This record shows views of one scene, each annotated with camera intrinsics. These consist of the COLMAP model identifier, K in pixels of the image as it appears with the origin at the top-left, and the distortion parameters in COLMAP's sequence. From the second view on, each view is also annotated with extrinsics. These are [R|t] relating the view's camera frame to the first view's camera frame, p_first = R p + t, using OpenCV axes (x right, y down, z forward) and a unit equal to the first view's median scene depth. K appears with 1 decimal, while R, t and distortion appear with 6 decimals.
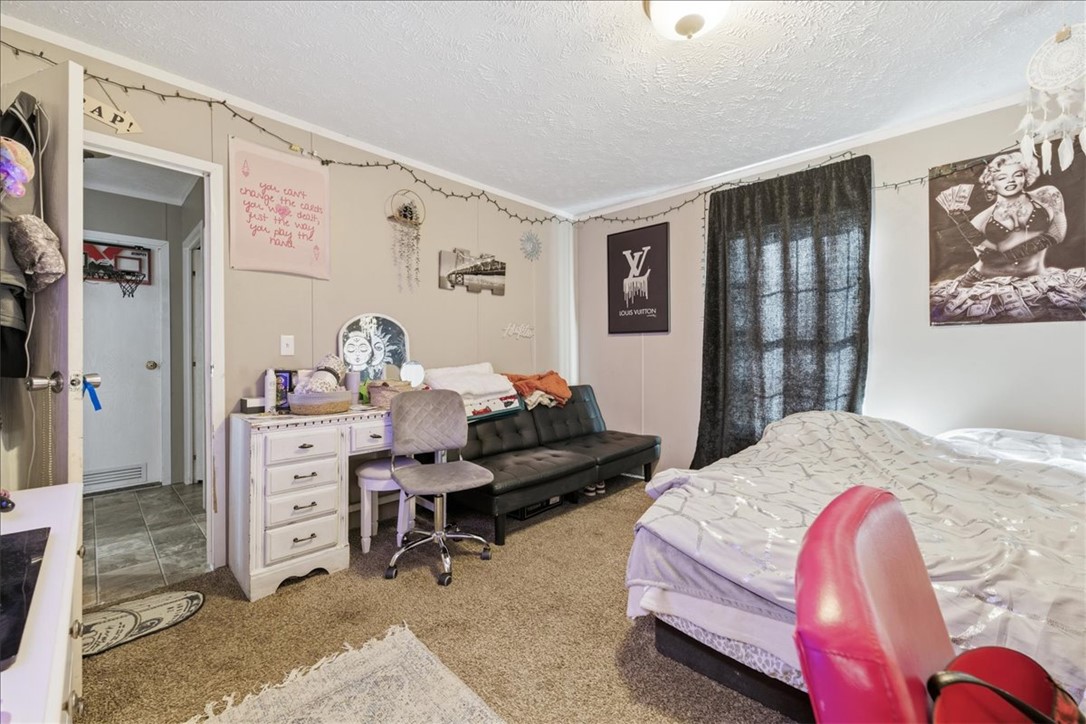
lens RADIAL K [[436.2, 0, 542.3], [0, 436.2, 358.0], [0, 0, 1]] dist [0.000629, -0.000121]
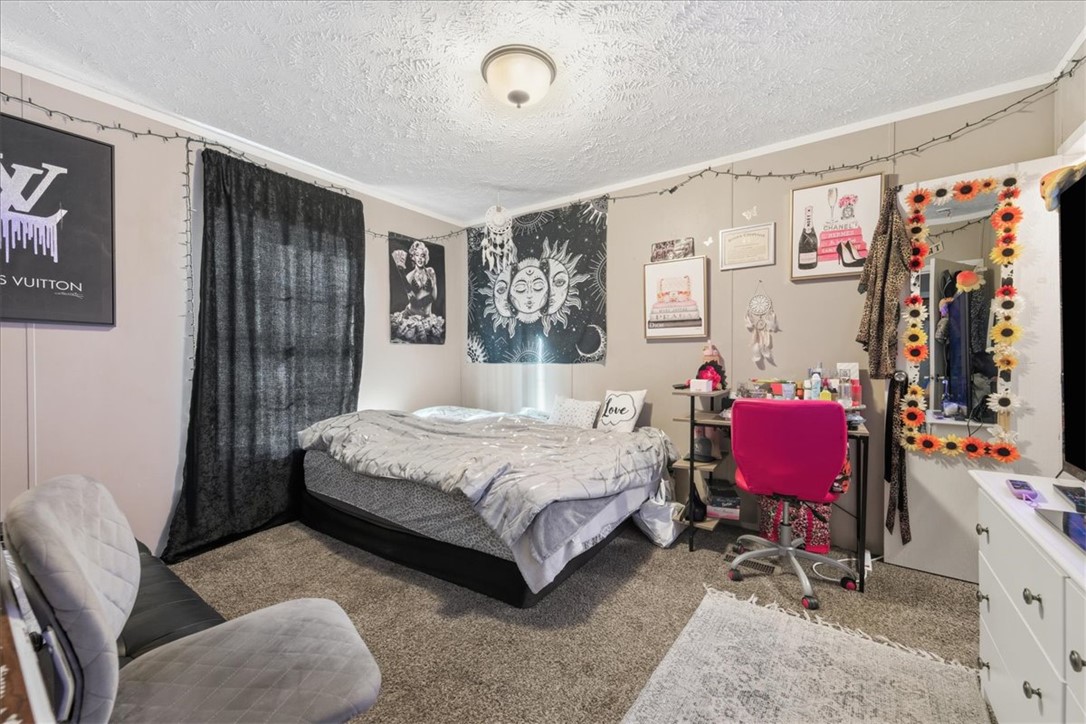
lens RADIAL K [[436.2, 0, 541.6], [0, 436.2, 363.0], [0, 0, 1]] dist [0.000629, -0.000121]
pose [[-0.146025, -0.010153, 0.989229, -0.603961], [0.000478, 0.999946, 0.010333, -0.021671], [-0.989281, 0.001982, -0.146013, 0.738138]]
